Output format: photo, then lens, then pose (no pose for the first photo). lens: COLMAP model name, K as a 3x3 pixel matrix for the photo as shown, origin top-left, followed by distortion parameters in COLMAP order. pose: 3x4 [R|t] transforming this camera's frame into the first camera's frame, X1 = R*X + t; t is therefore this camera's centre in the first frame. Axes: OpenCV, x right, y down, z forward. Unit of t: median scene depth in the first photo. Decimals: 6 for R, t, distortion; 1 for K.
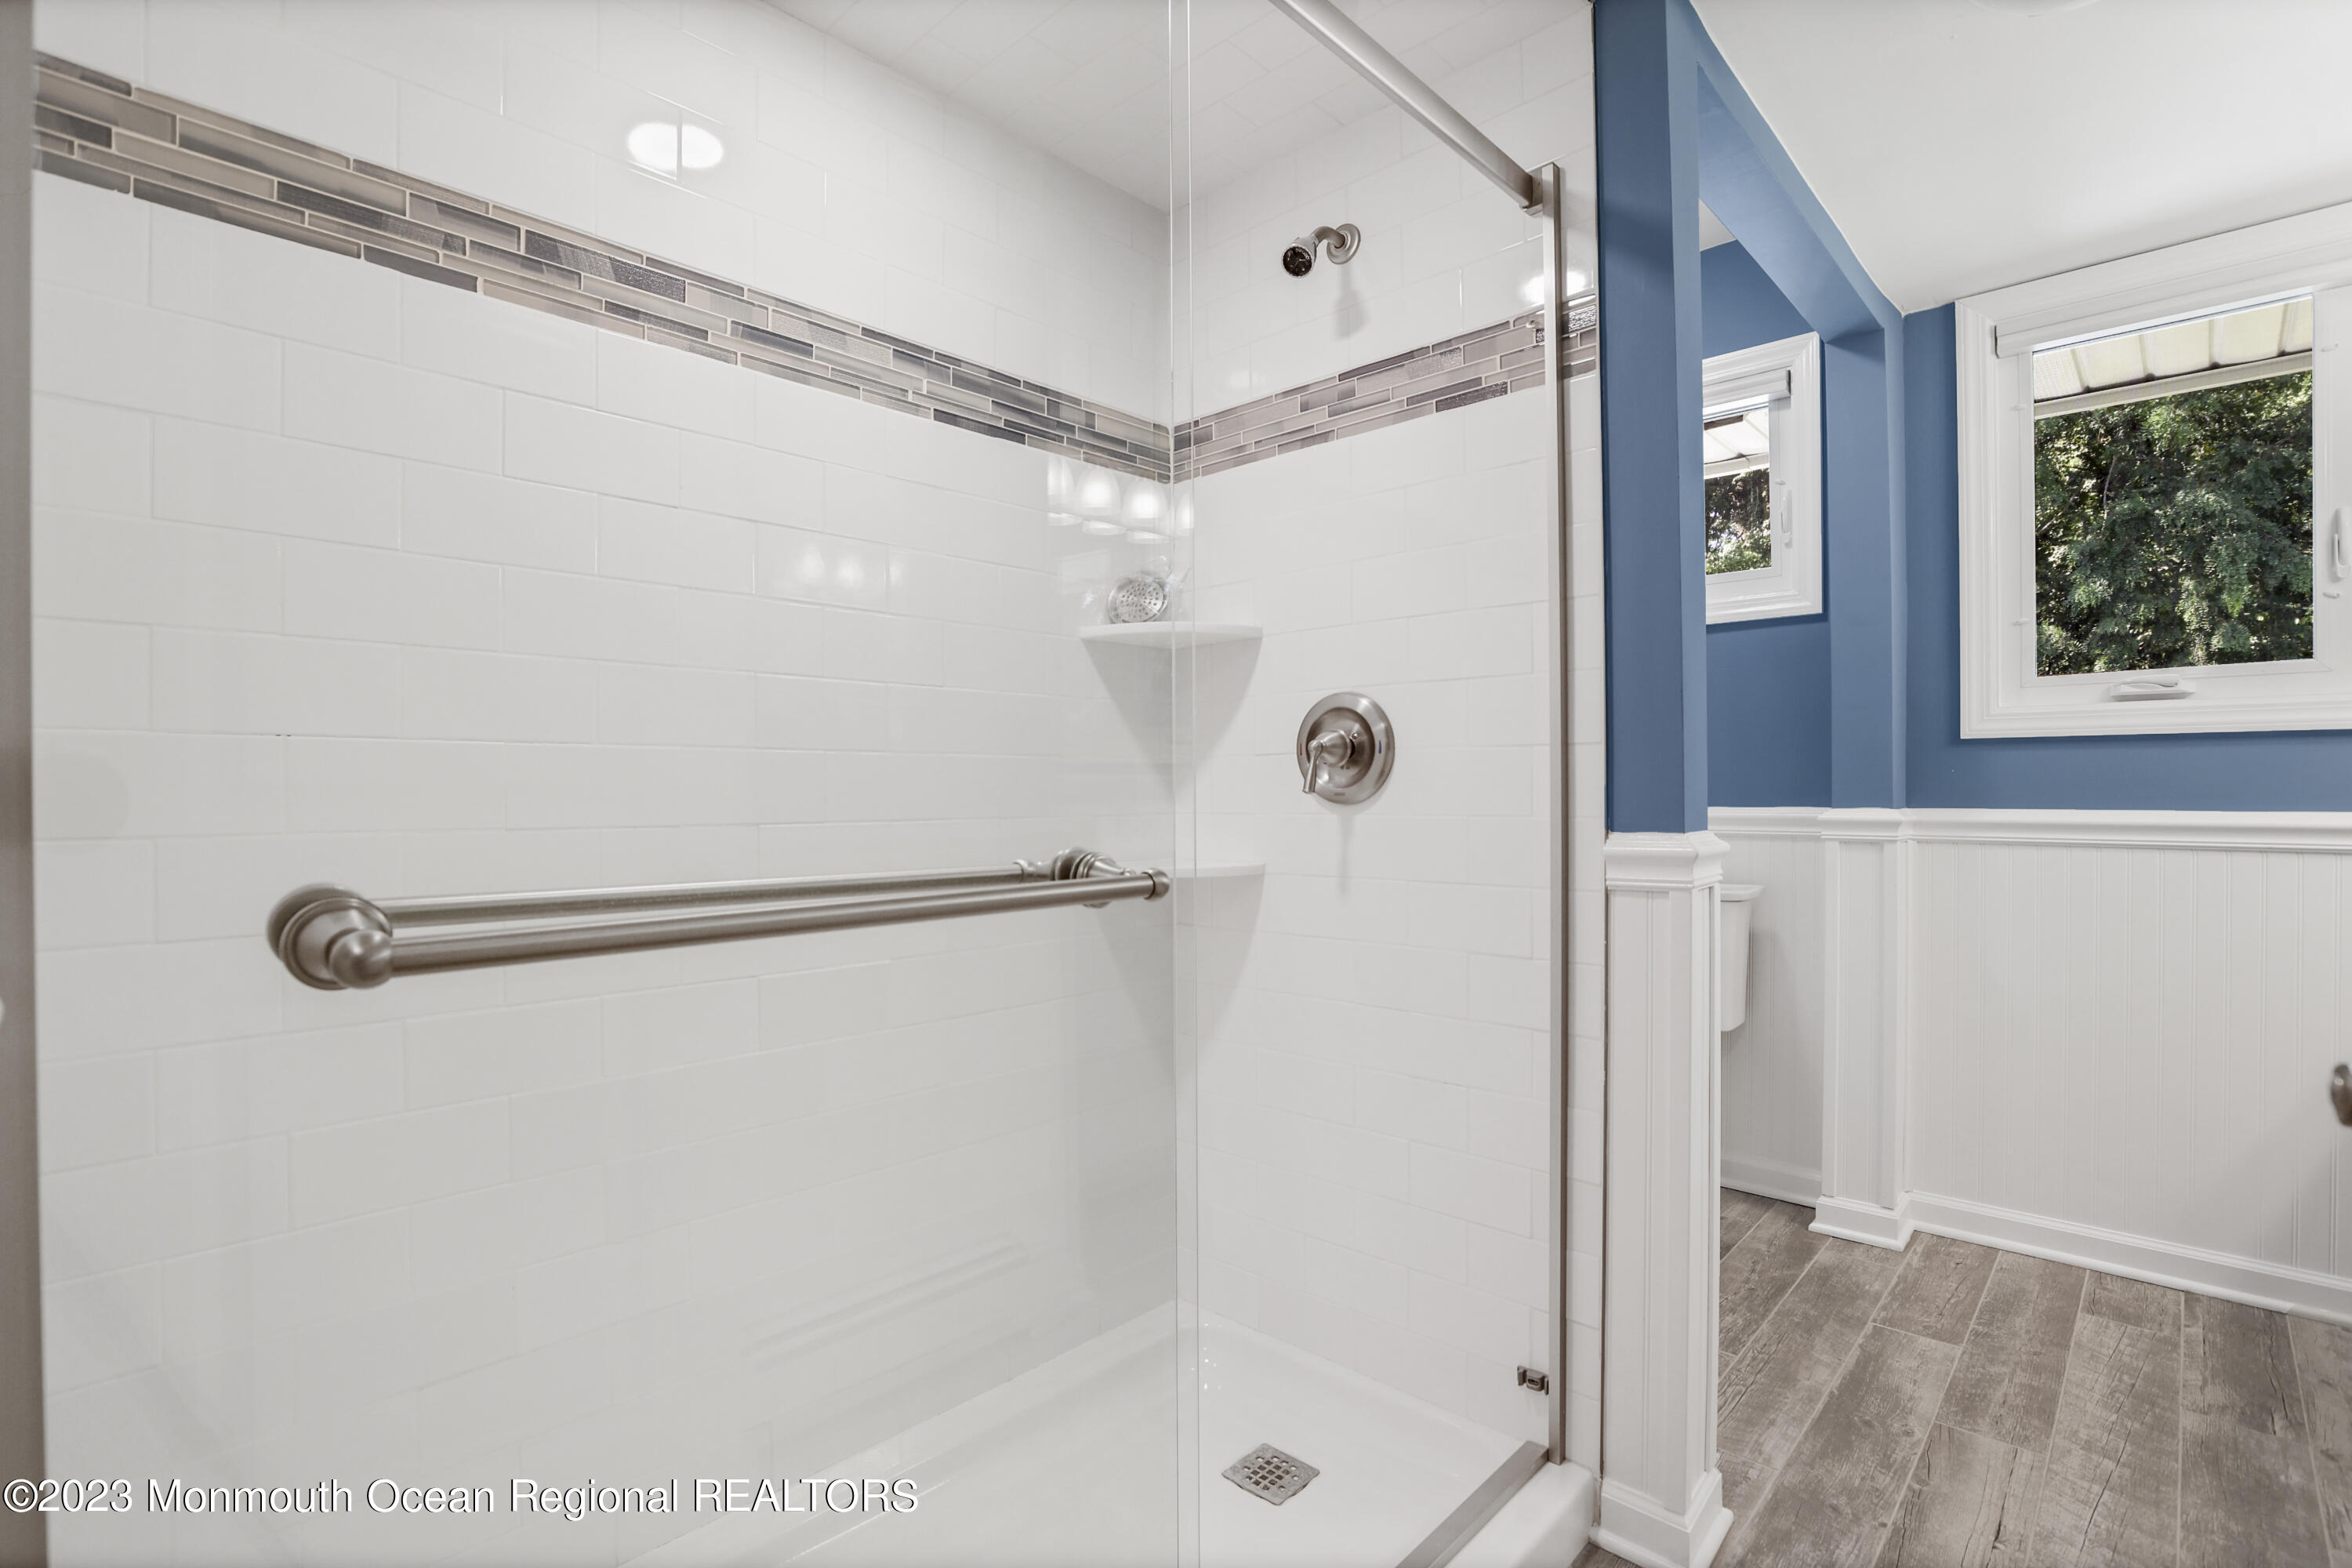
lens RADIAL K [[1089.9, 0, 1176.0], [0, 1089.9, 784.0], [0, 0, 1]] dist [0.001049, 0.000334]
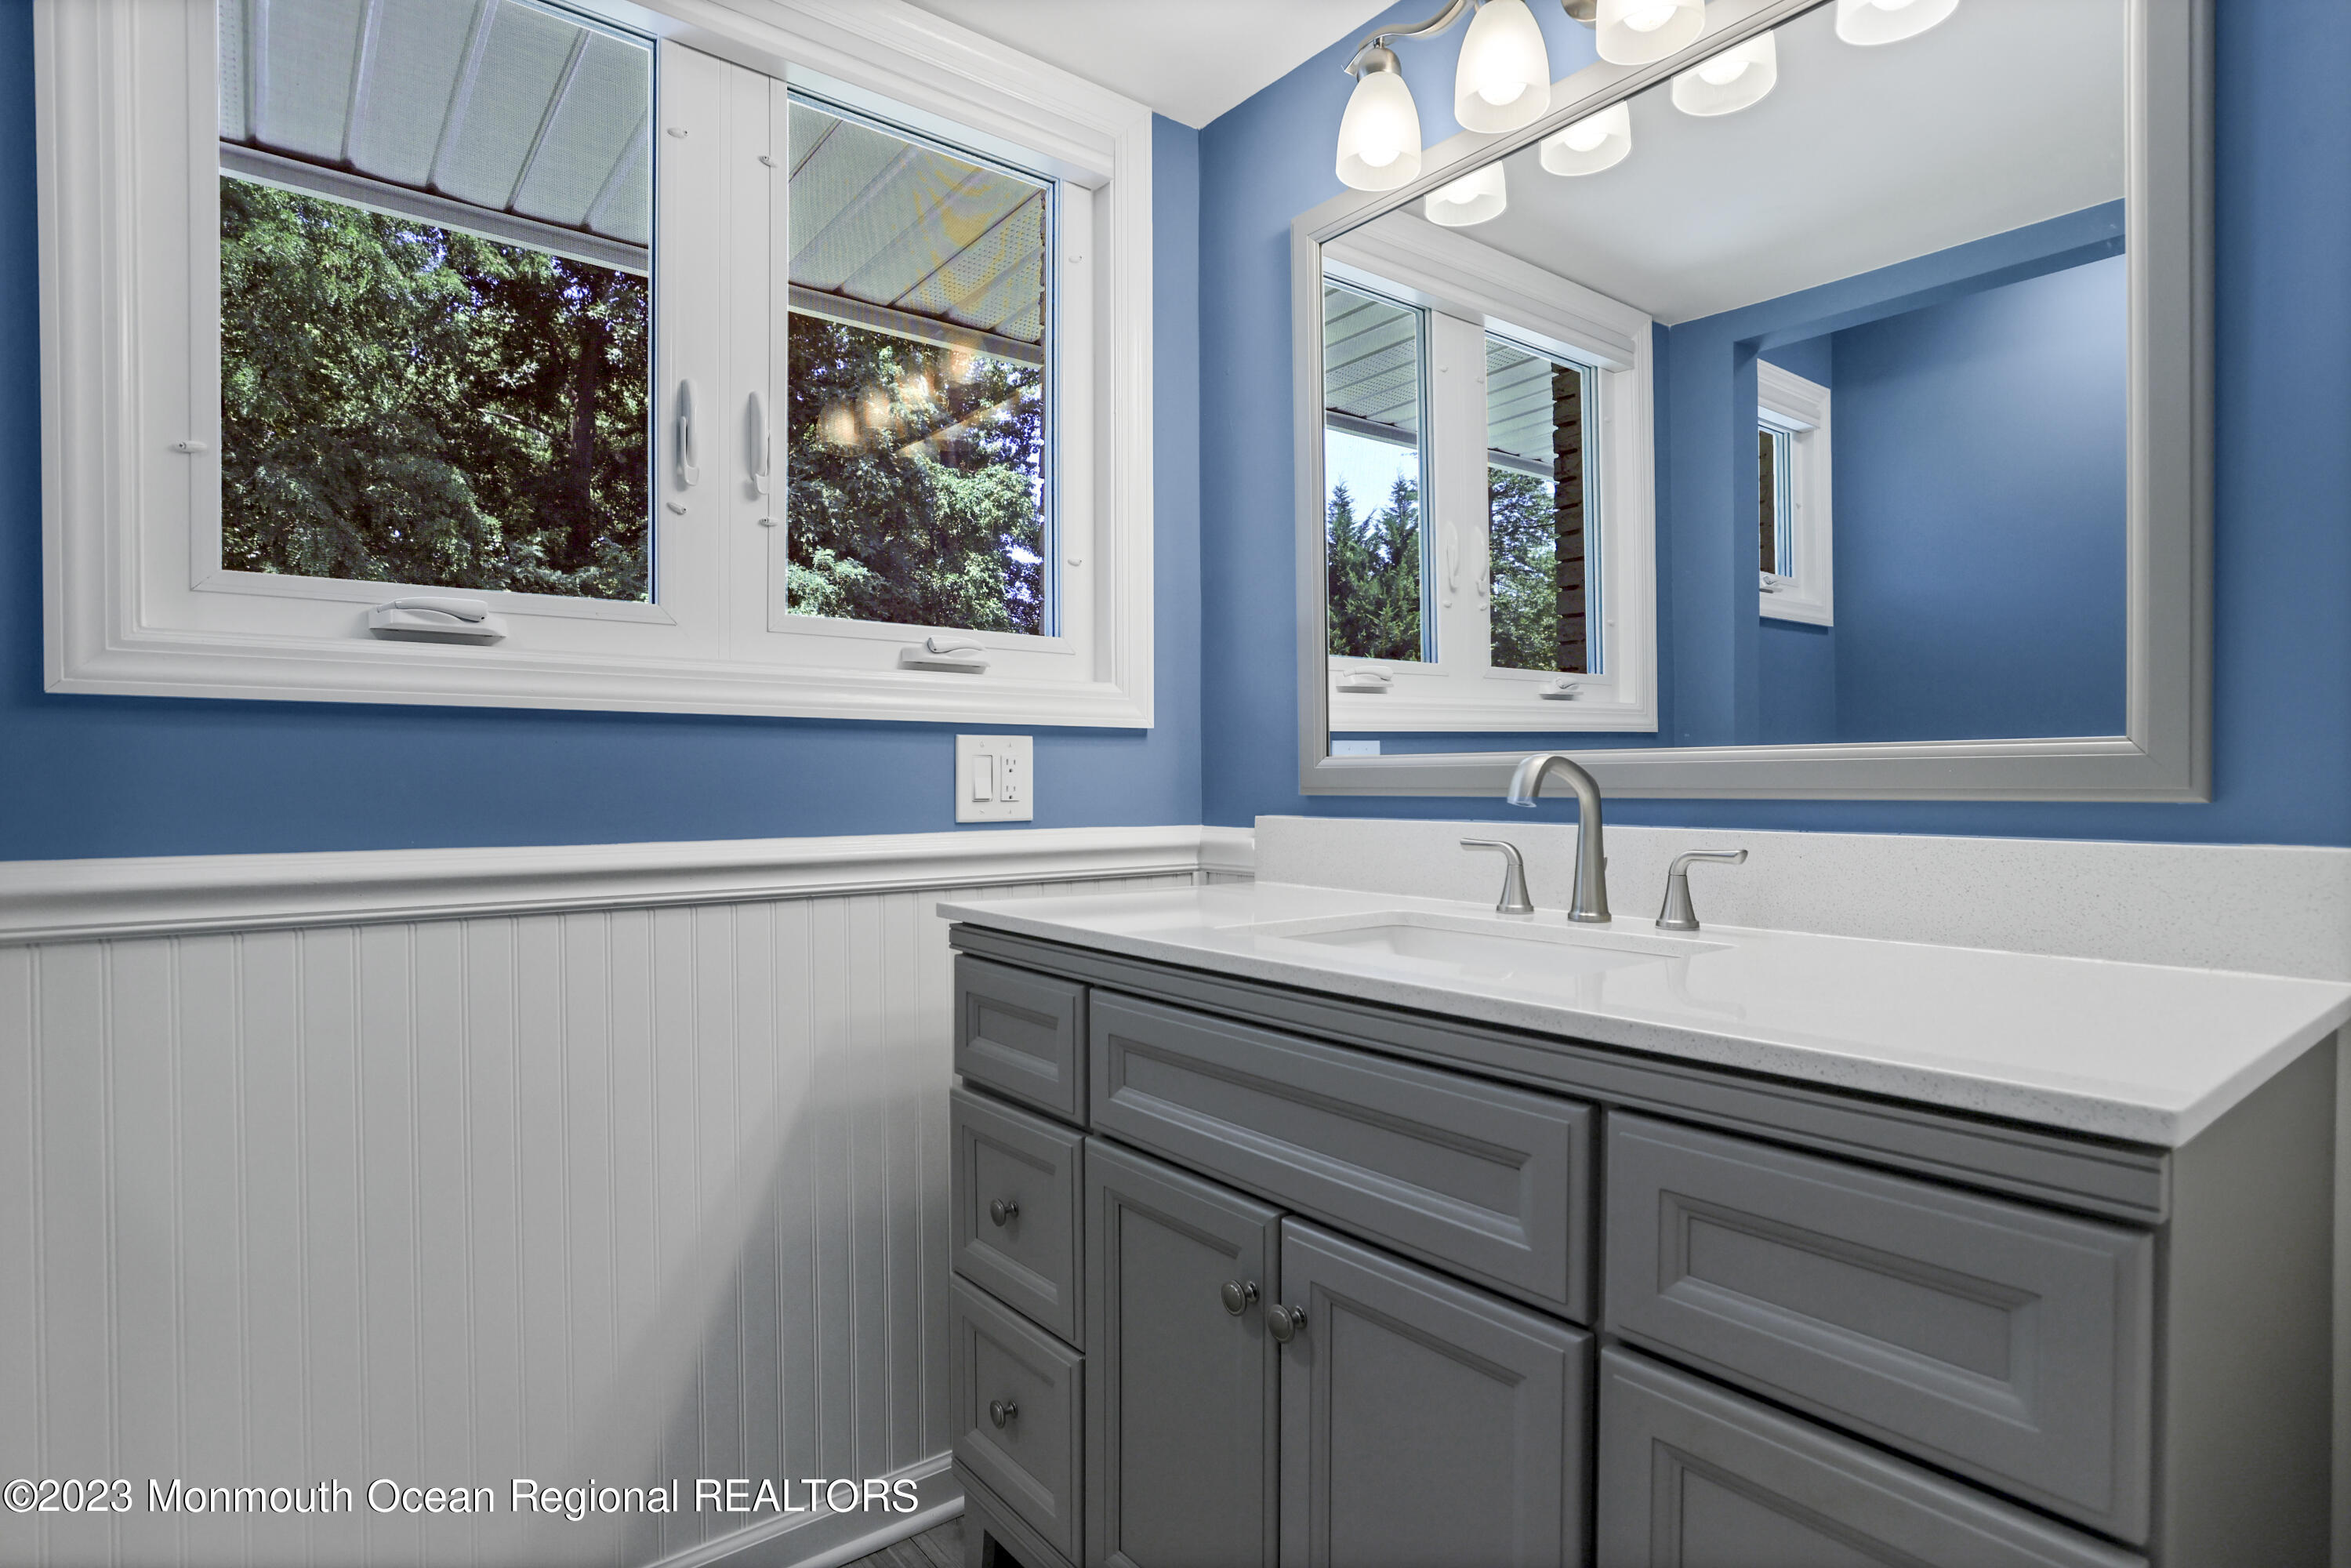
lens RADIAL K [[1176.8, 0, 1175.5], [0, 1176.8, 784.0], [0, 0, 1]] dist [0.005180, 0.000770]
pose [[0.153545, -0.001335, 0.988141, 0.351455], [0.006770, 0.999977, 0.000299, -0.003662], [-0.988118, 0.006644, 0.153550, 0.522485]]
